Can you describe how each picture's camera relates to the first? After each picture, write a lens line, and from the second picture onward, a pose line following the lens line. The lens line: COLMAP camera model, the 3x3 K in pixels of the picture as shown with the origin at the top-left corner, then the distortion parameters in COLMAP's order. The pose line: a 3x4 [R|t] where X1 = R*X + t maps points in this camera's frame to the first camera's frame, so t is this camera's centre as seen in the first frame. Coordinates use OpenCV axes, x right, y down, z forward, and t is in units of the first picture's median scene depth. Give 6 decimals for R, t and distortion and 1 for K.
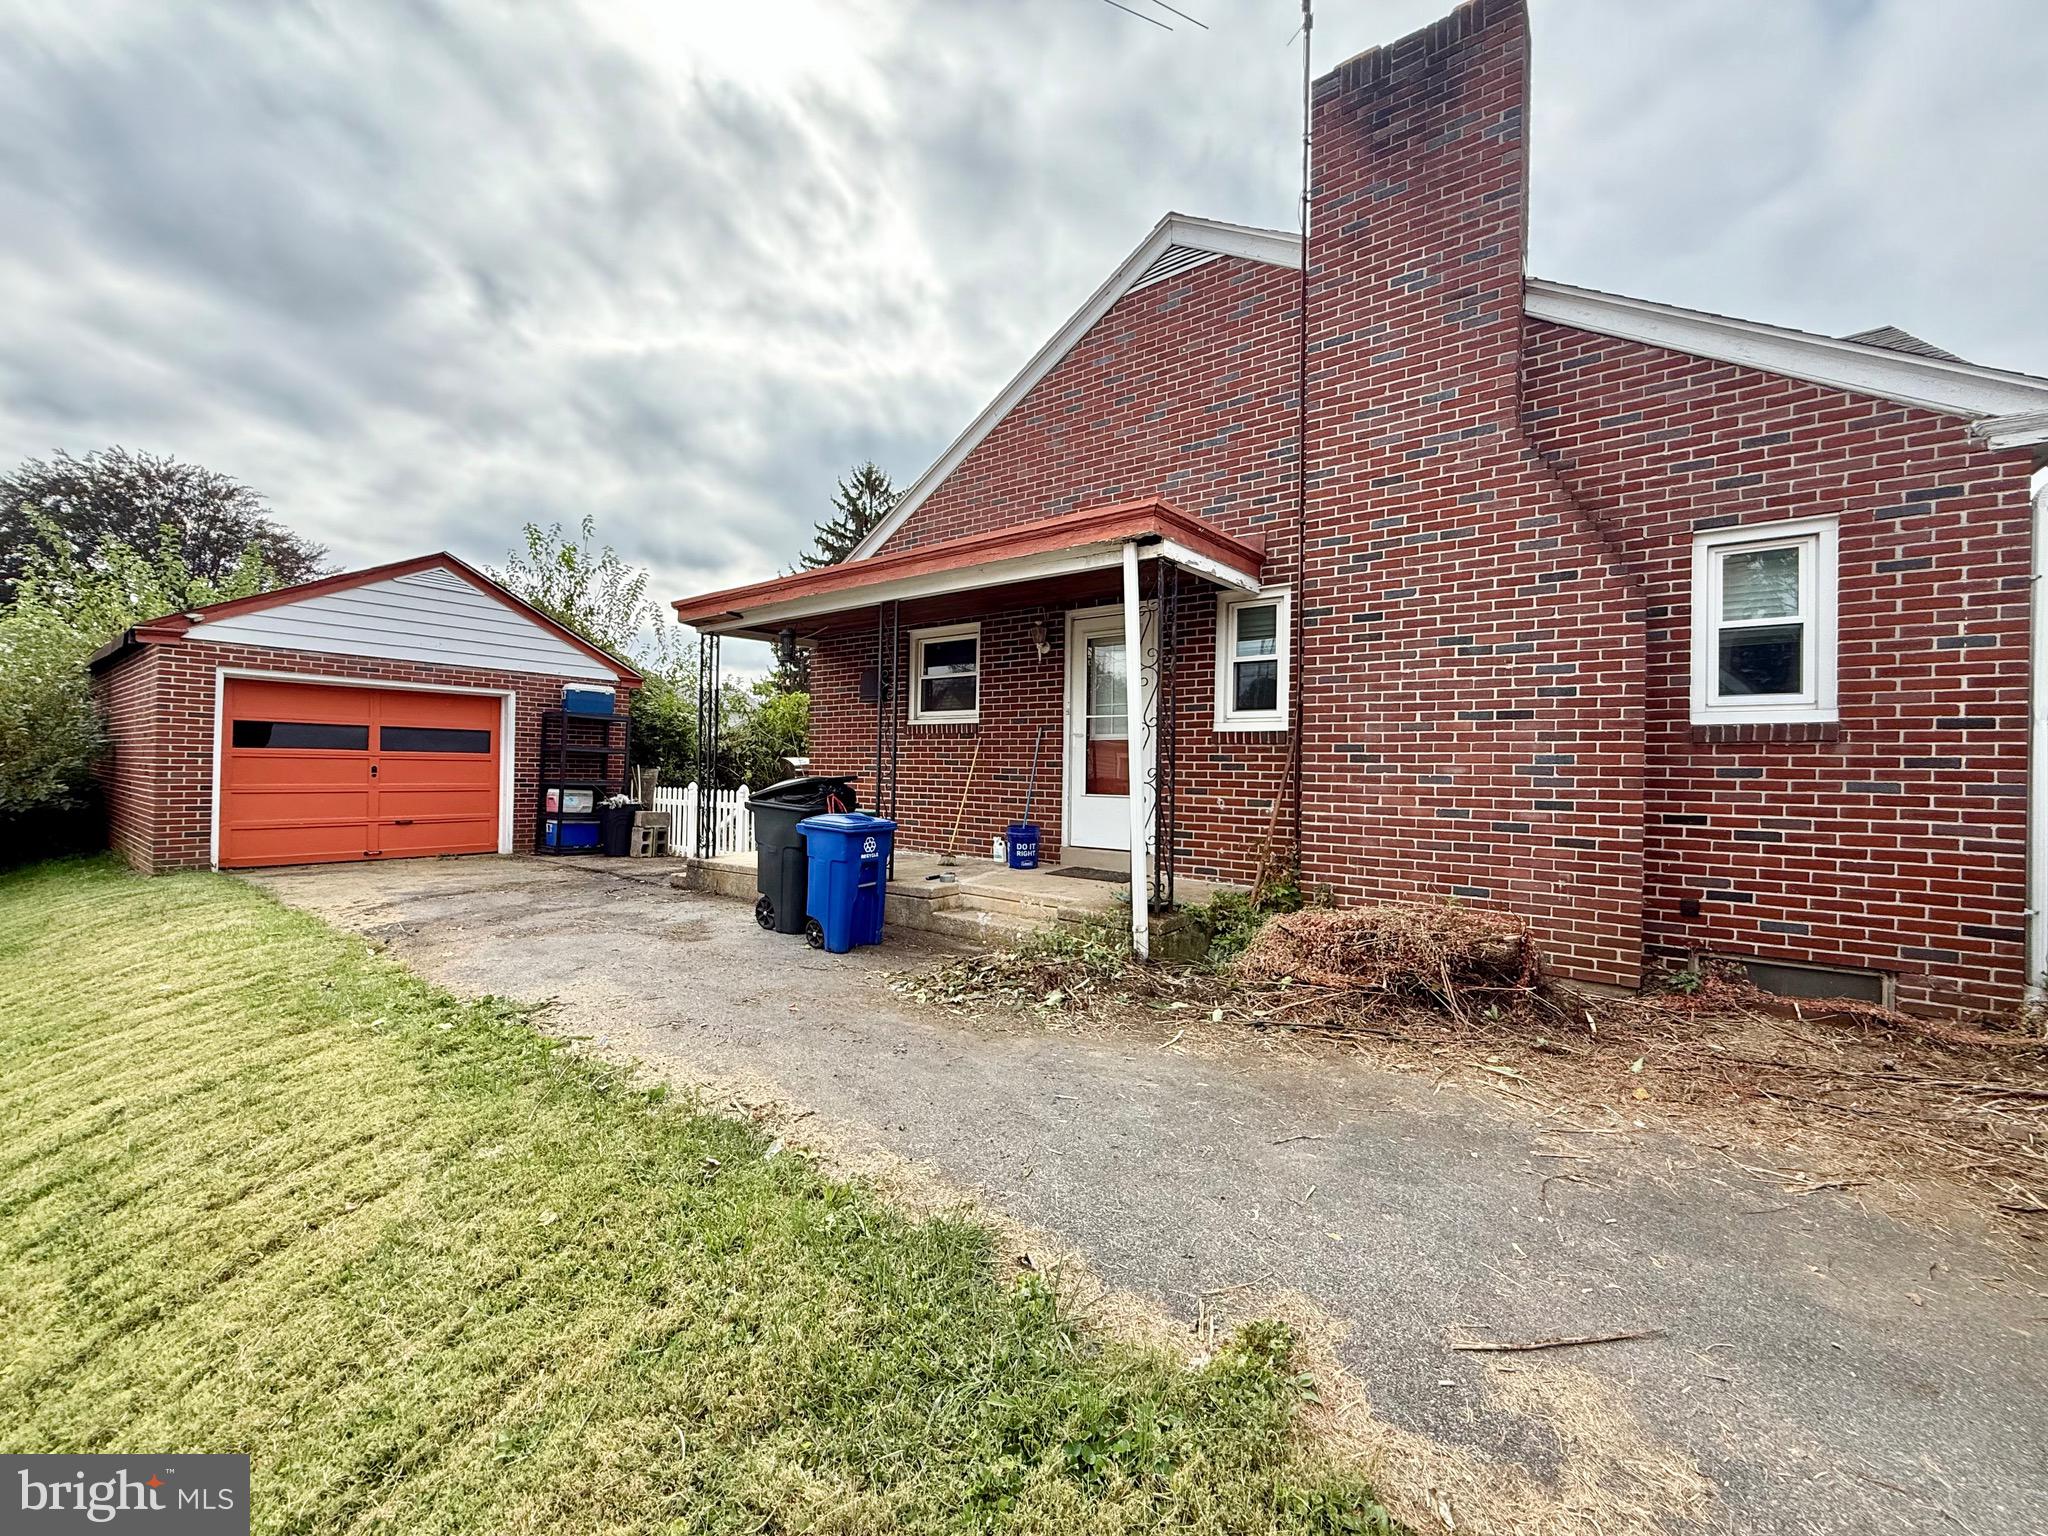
lens RADIAL K [[817.2, 0, 1018.6], [0, 817.2, 768.9], [0, 0, 1]] dist [0.002259, 0.000056]
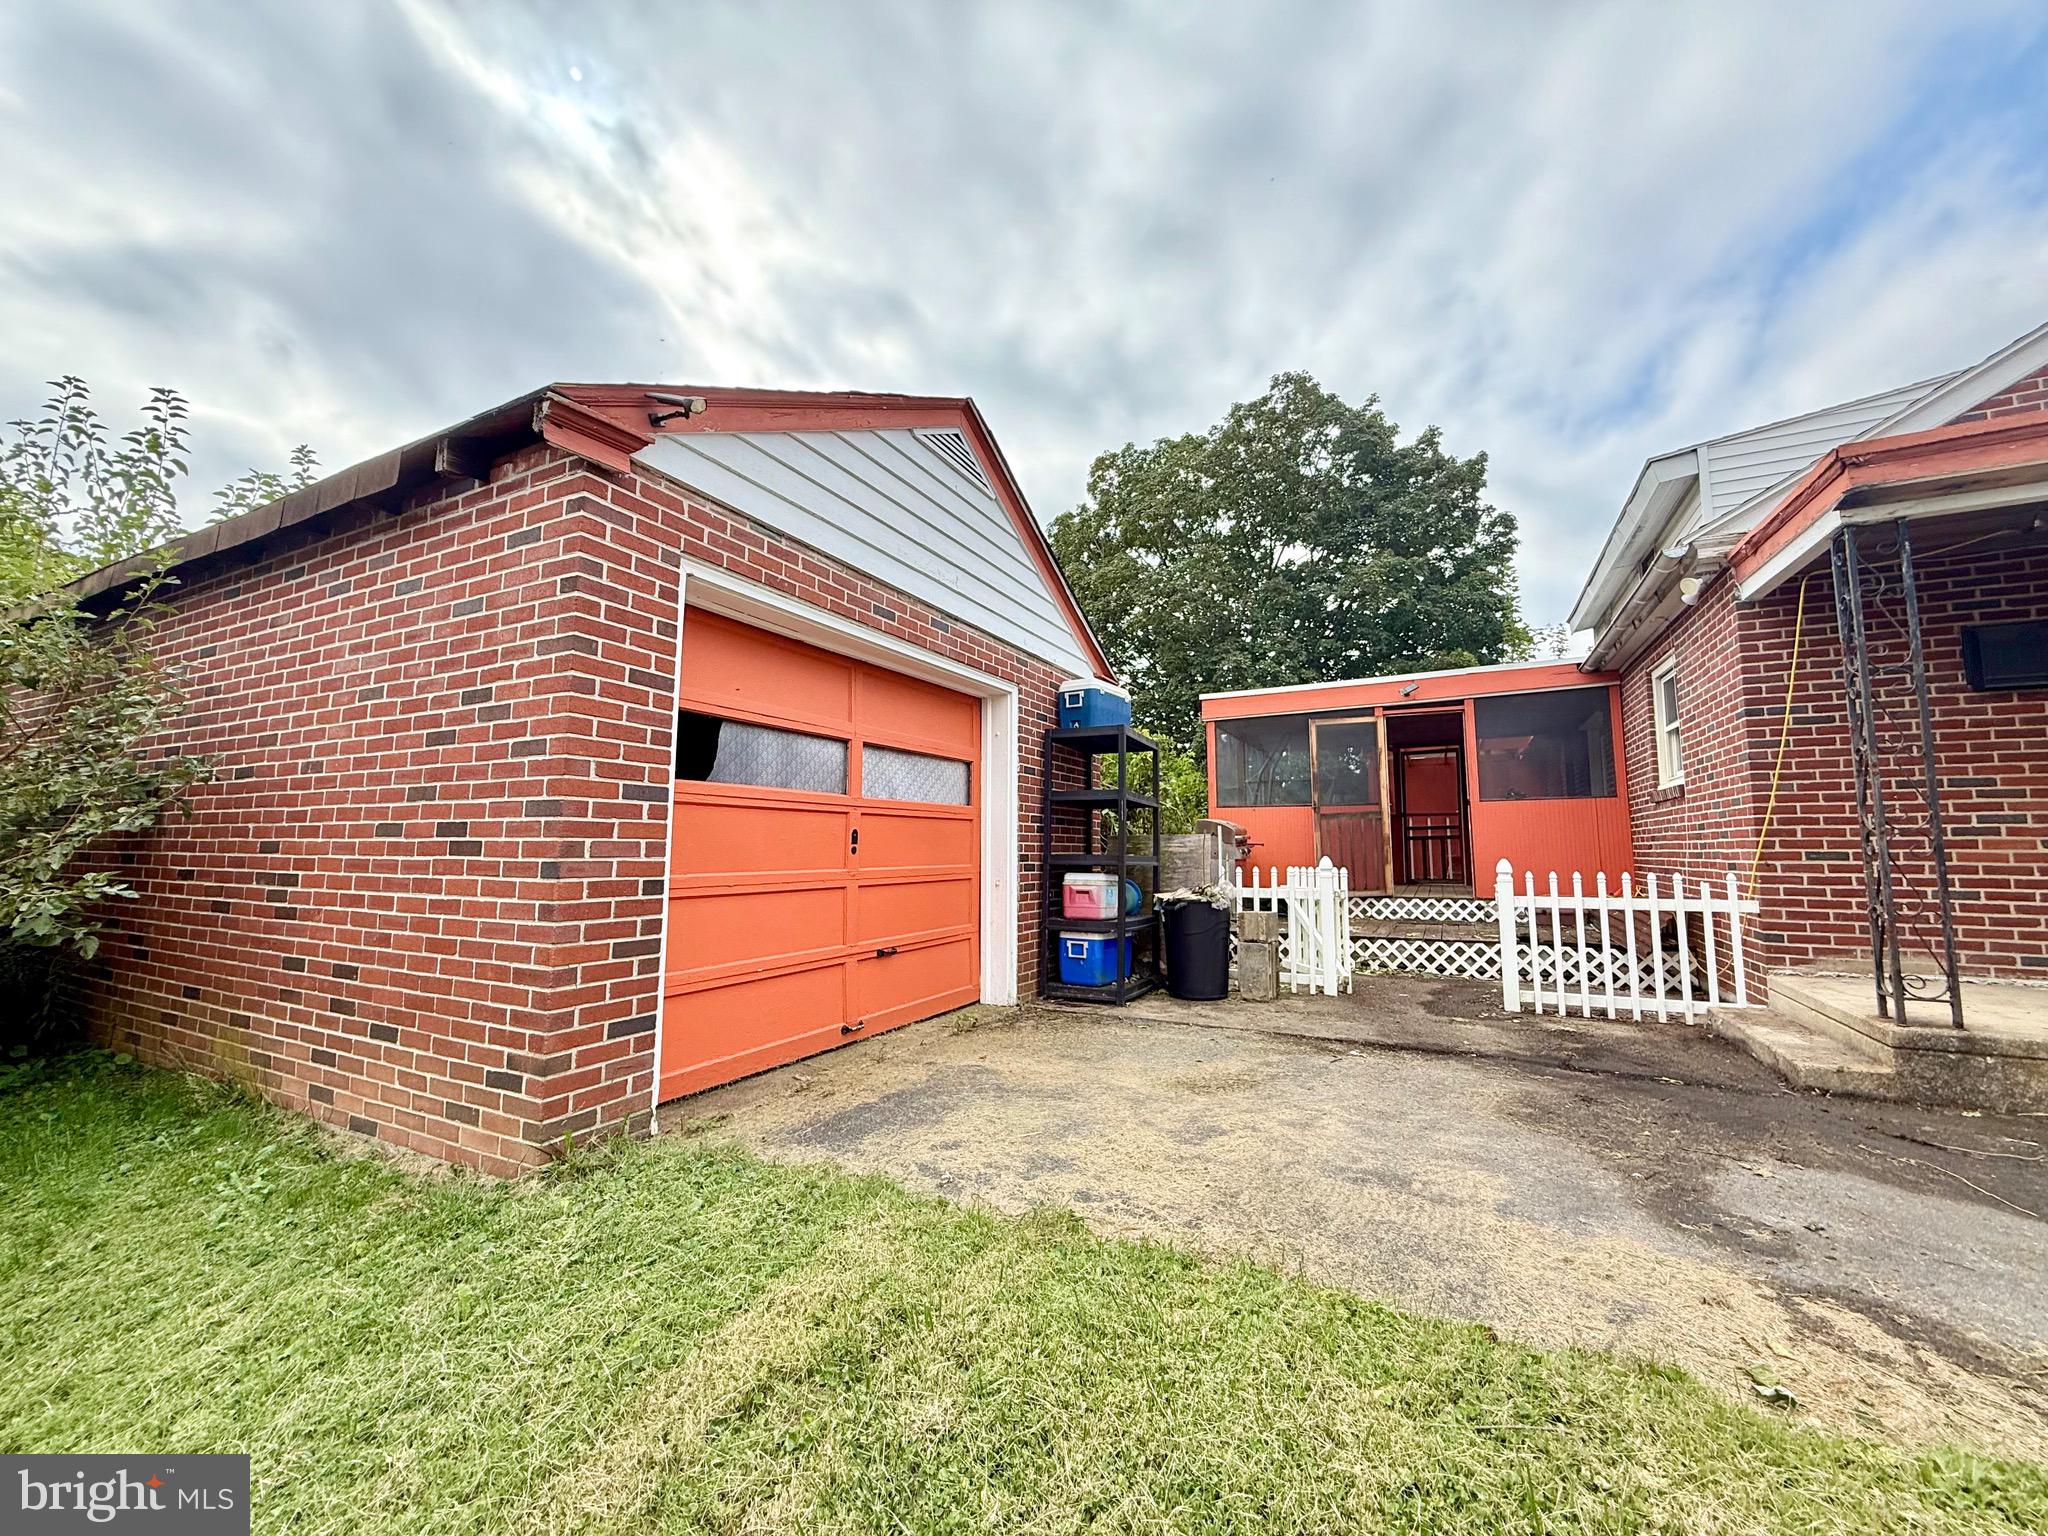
lens RADIAL K [[817.2, 0, 1024.3], [0, 817.2, 767.1], [0, 0, 1]] dist [0.002259, 0.000056]
pose [[0.980728, 0.019049, 0.194449, -0.757784], [-0.002722, 0.996472, -0.083887, 0.000349], [-0.195361, 0.081741, 0.977319, 0.520677]]
